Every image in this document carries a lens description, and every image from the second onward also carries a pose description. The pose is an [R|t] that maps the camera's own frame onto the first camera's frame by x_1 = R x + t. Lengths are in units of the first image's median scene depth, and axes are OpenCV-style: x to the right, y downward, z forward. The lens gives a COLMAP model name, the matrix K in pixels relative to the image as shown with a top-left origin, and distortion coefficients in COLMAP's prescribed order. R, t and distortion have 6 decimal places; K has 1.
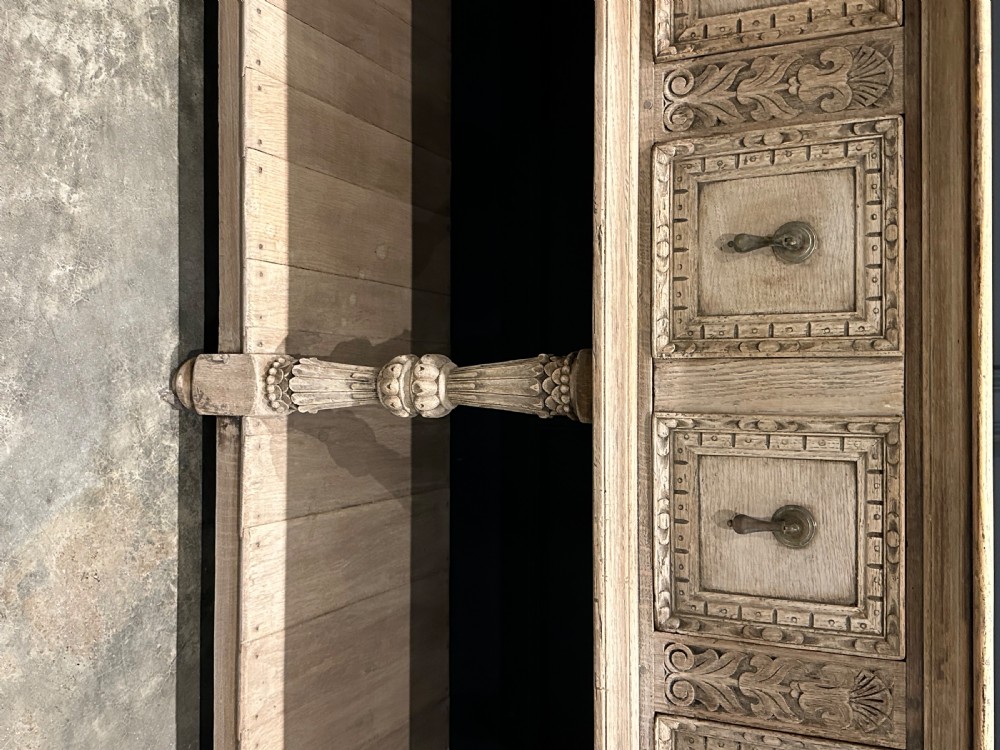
lens RADIAL K [[924.5, 0, 500.0], [0, 924.5, 375.0], [0, 0, 1]] dist [0.172815, -0.390649]
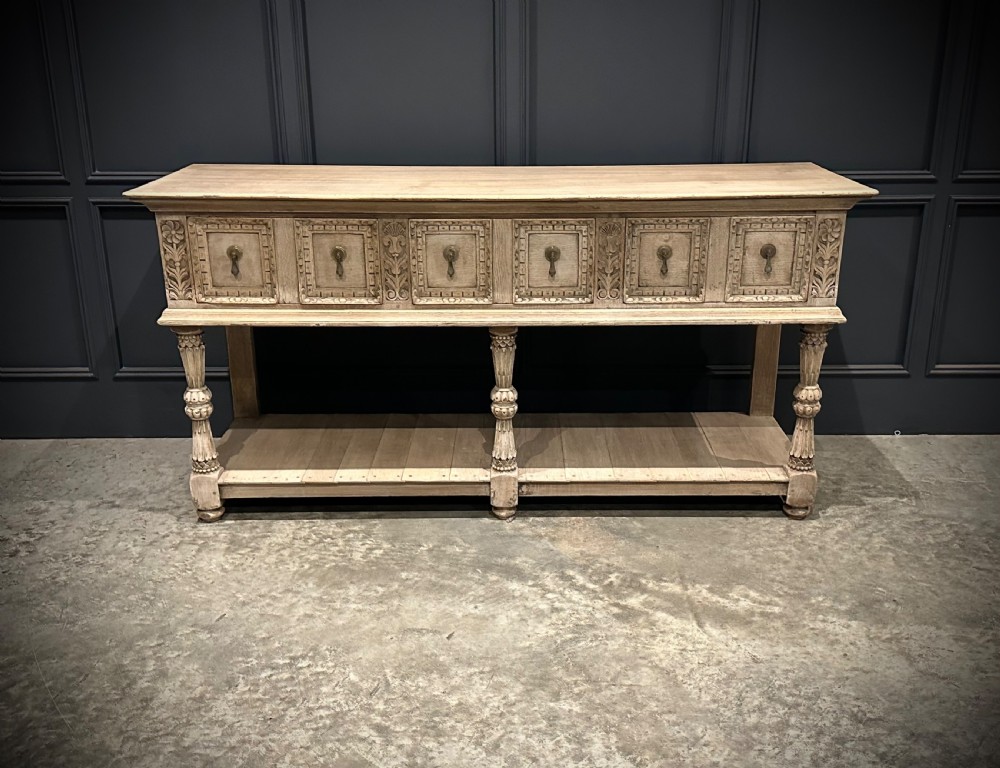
lens RADIAL K [[1011.9, 0, 512.7], [0, 1011.9, 372.3], [0, 0, 1]] dist [0.170711, -0.377108]
pose [[-0.005314, -0.991994, 0.126174, -0.396612], [0.999967, -0.004506, 0.006690, 0.019340], [-0.006068, 0.126206, 0.991986, -1.857257]]
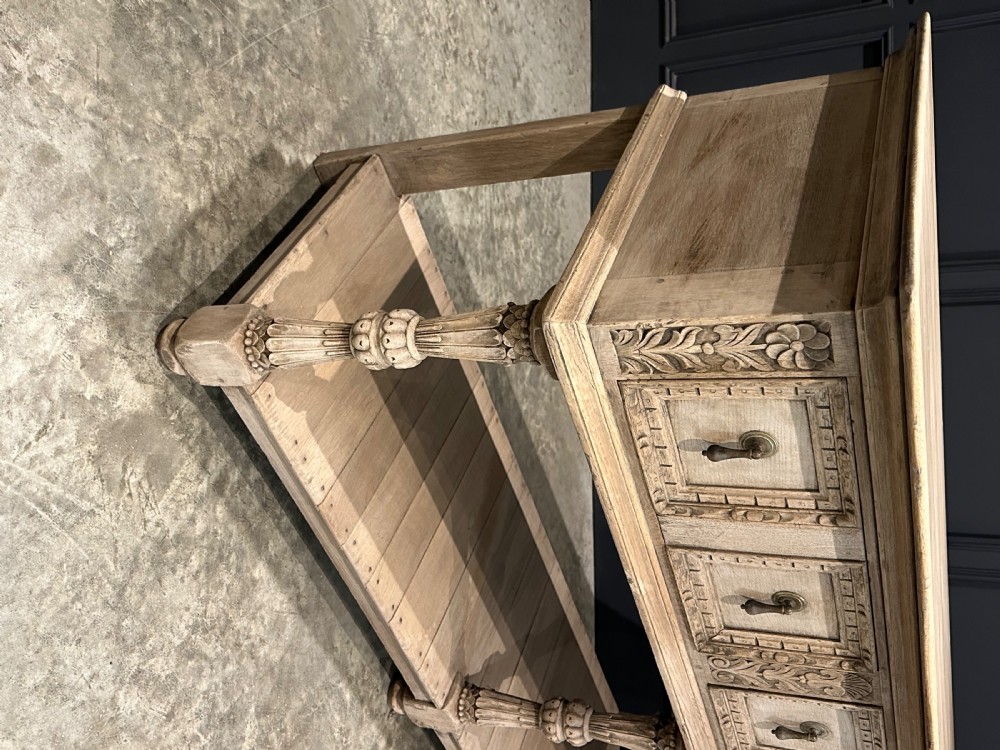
lens RADIAL K [[924.5, 0, 500.0], [0, 924.5, 375.0], [0, 0, 1]] dist [0.172815, -0.390649]
pose [[0.999945, -0.006499, -0.008269, -0.421186], [0.006389, 0.999893, -0.013165, -0.407950], [0.008354, 0.013111, 0.999879, -1.036816]]
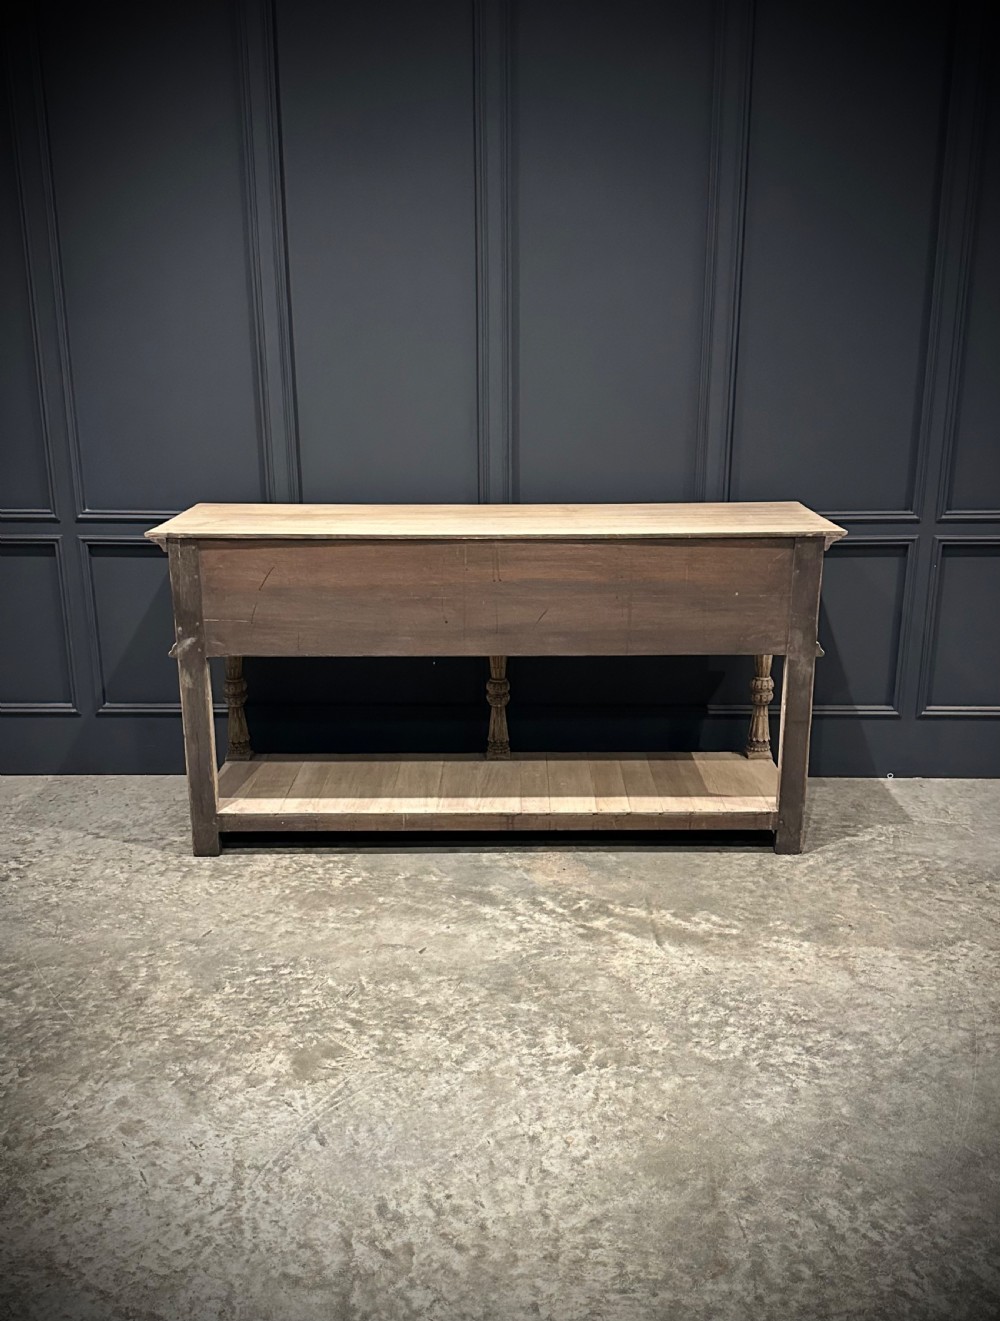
lens RADIAL K [[1266.6, 0, 506.8], [0, 1266.6, 666.1], [0, 0, 1]] dist [0.202151, -0.468742]
pose [[0.004704, -0.983693, 0.179796, -0.593546], [0.999849, 0.001620, -0.017294, 0.158013], [0.016721, 0.179850, 0.983552, -2.704968]]
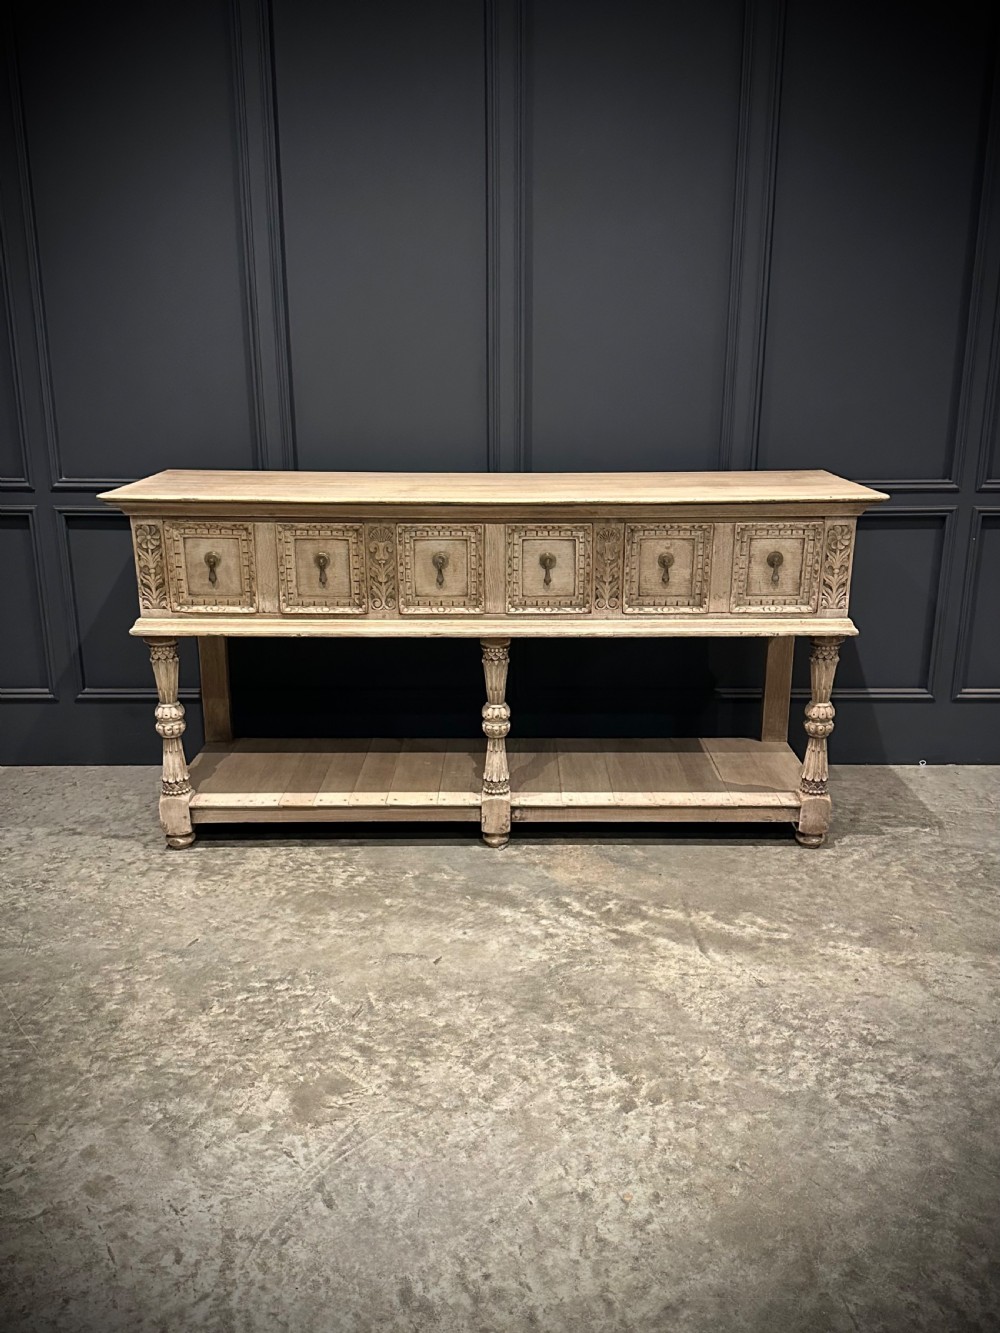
lens RADIAL K [[1166.2, 0, 510.3], [0, 1166.2, 669.3], [0, 0, 1]] dist [0.161400, -0.335083]
pose [[-0.002227, -0.984069, 0.177771, -0.544860], [0.999971, -0.000896, 0.007567, 0.028440], [-0.007287, 0.177783, 0.984043, -2.082319]]
